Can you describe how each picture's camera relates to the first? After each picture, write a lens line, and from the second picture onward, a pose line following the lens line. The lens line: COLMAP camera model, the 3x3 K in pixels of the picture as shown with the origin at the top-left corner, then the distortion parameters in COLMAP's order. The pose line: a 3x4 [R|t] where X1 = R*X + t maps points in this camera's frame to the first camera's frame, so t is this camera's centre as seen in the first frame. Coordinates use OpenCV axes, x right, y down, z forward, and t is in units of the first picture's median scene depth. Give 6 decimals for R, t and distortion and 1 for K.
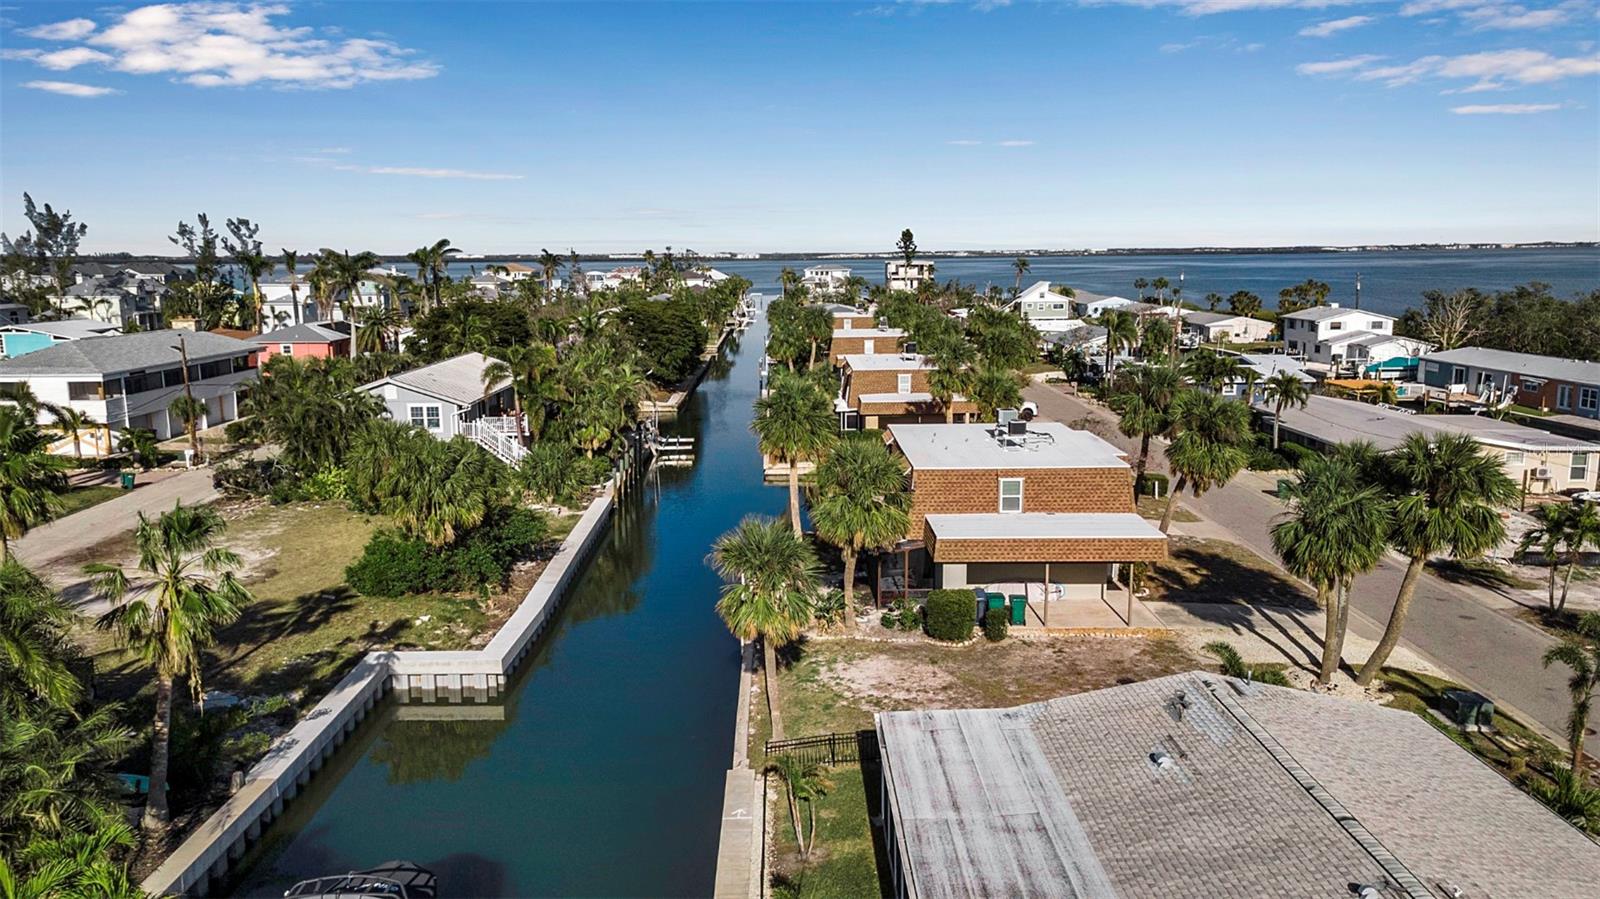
lens RADIAL K [[1151.7, 0, 800.0], [0, 1151.7, 449.5], [0, 0, 1]] dist [0.030556, 0.000509]
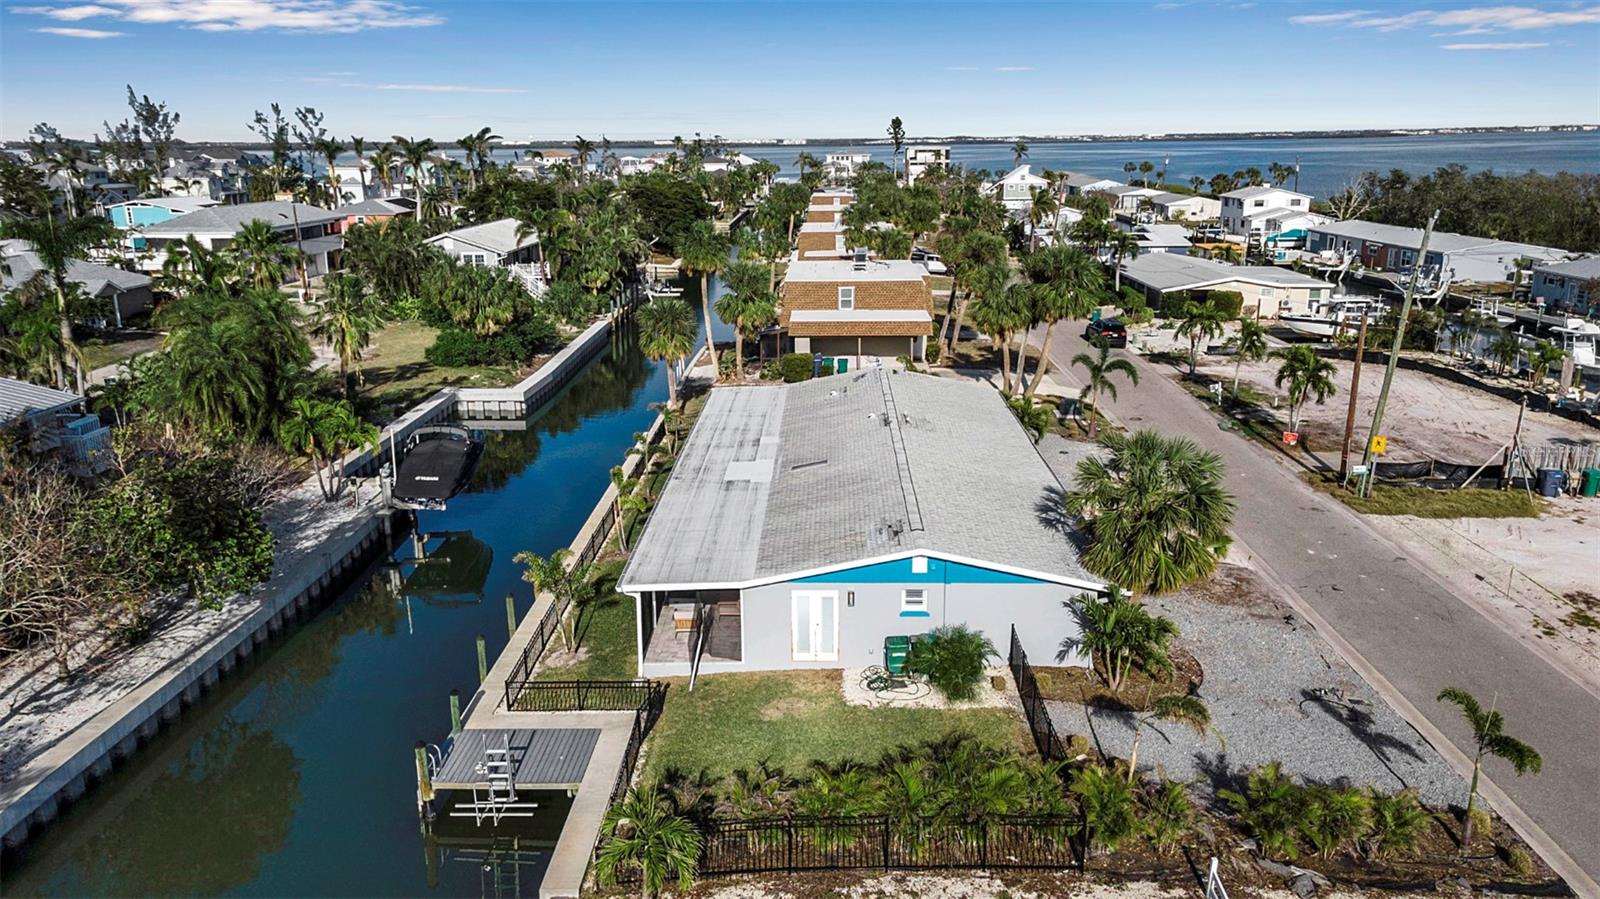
lens RADIAL K [[1151.7, 0, 800.0], [0, 1151.7, 449.5], [0, 0, 1]] dist [0.030556, 0.000509]
pose [[0.999134, 0.009467, -0.040526, 0.068816], [-0.005618, 0.995551, 0.094055, 0.035968], [0.041236, -0.093746, 0.994742, -0.211977]]
